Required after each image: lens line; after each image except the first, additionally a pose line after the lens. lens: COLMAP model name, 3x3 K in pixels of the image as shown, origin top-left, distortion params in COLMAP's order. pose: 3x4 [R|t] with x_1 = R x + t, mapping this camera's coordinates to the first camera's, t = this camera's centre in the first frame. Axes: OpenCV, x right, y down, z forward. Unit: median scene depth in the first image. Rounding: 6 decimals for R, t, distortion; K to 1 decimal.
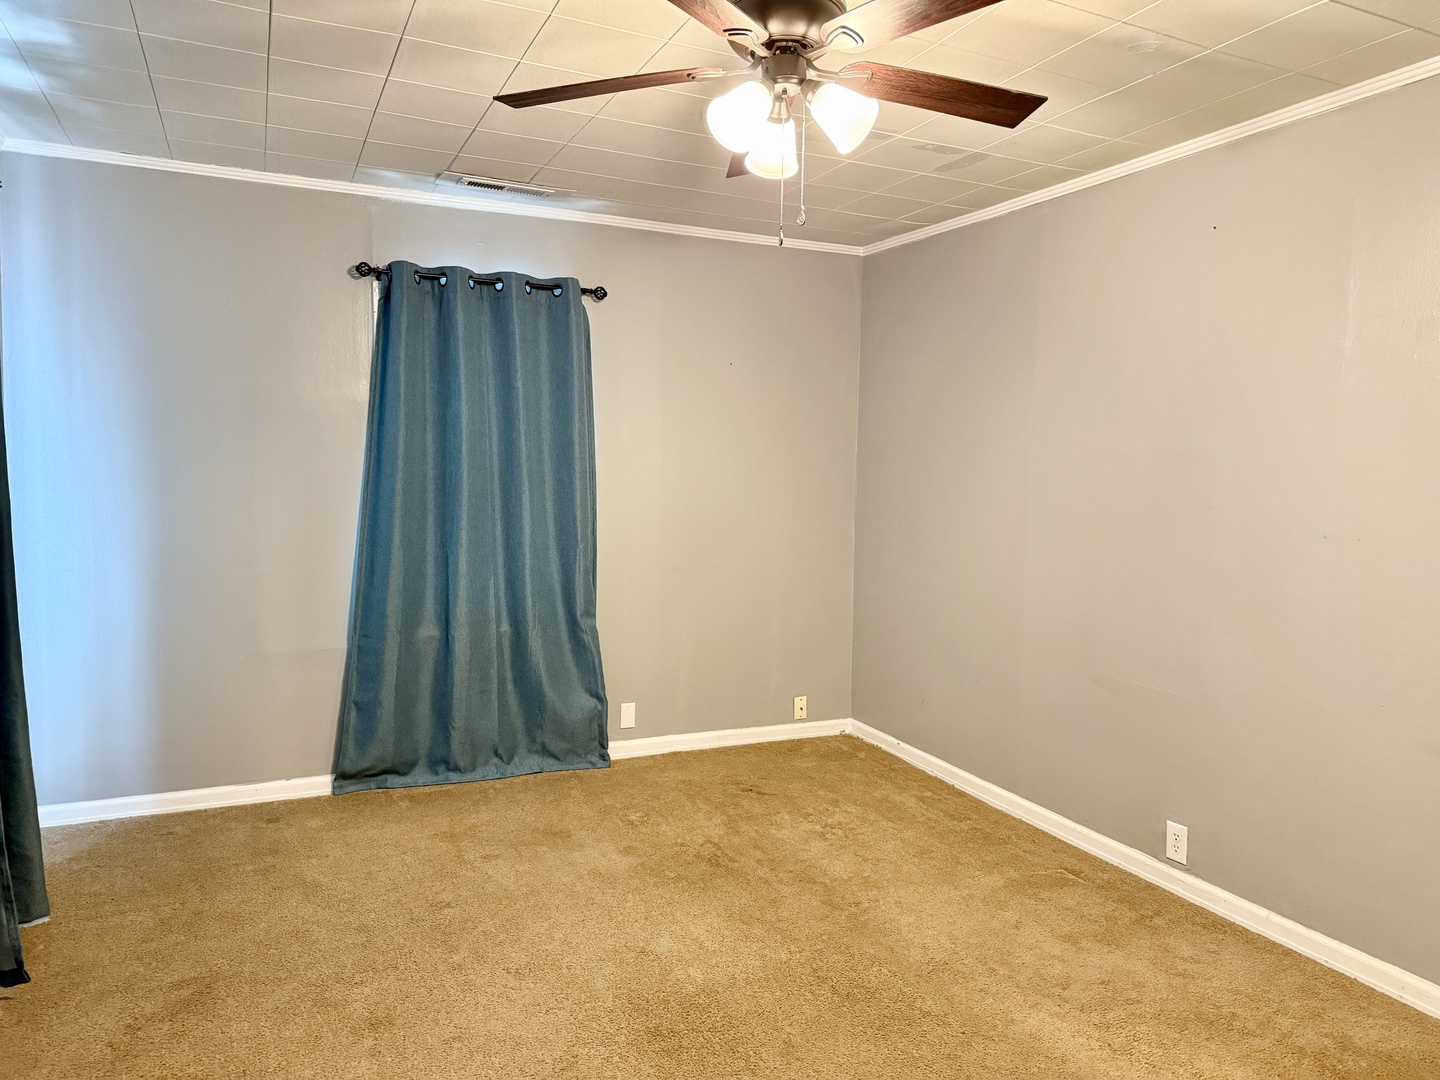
lens RADIAL K [[1018.3, 0, 754.9], [0, 1018.3, 538.8], [0, 0, 1]] dist [0.059842, -0.039135]
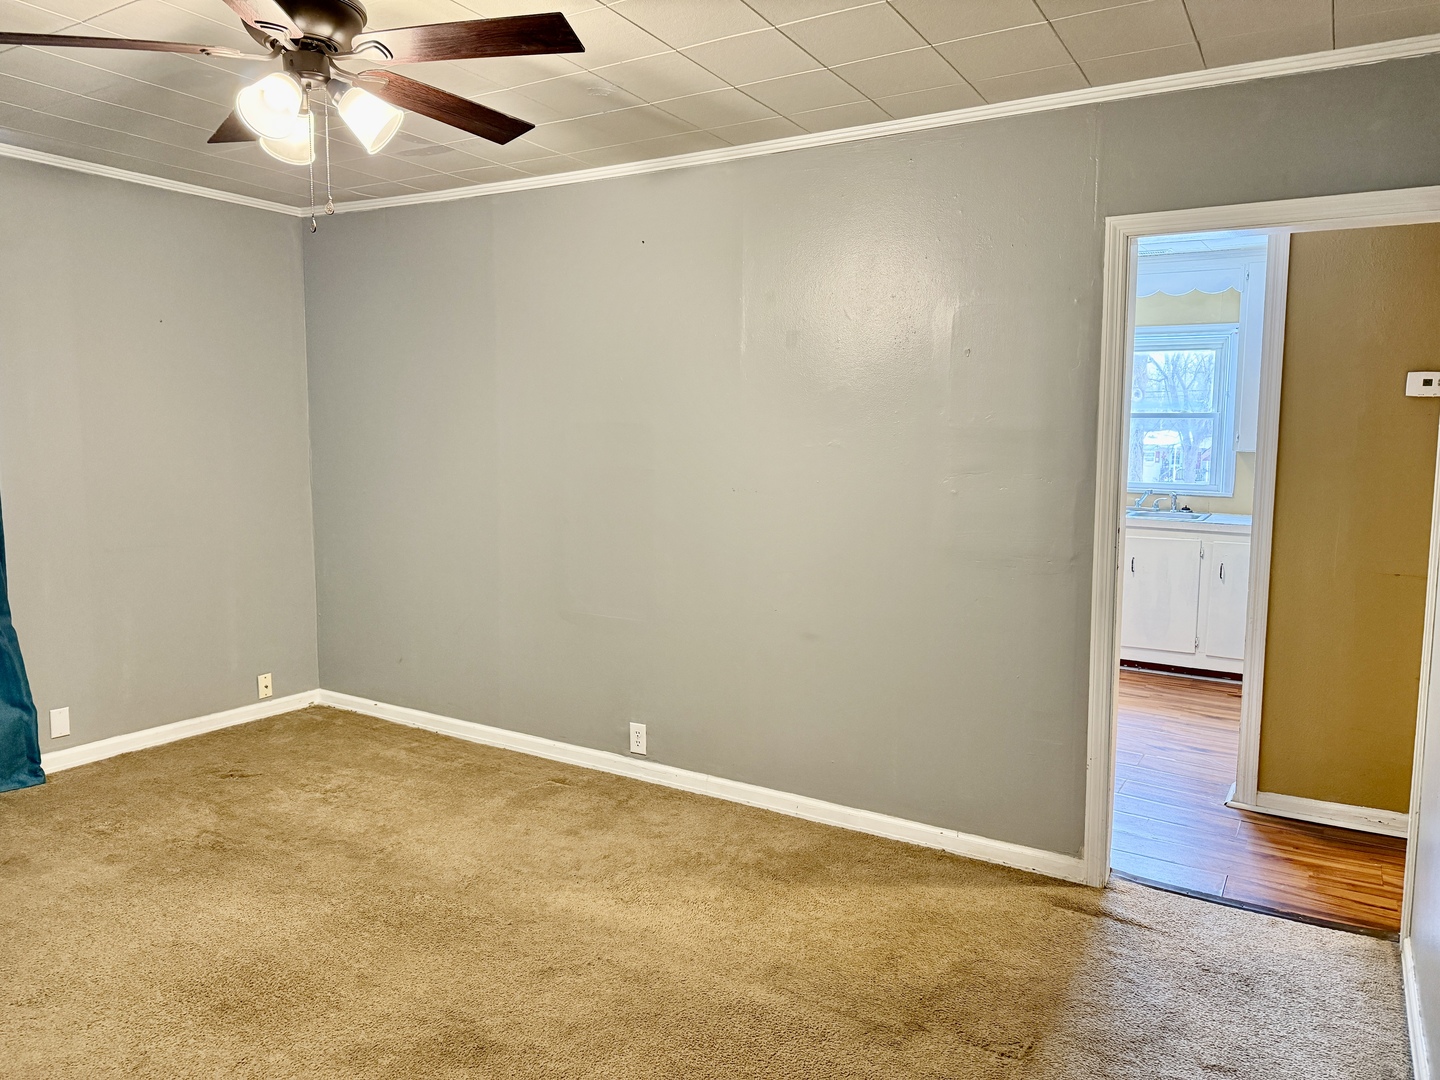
lens RADIAL K [[1018.3, 0, 720.8], [0, 1018.3, 524.0], [0, 0, 1]] dist [0.059842, -0.039135]
pose [[0.841358, -0.065524, 0.536491, -0.163339], [0.053164, 0.997844, 0.038495, -0.004082], [-0.537856, -0.003866, 0.843028, -0.092076]]
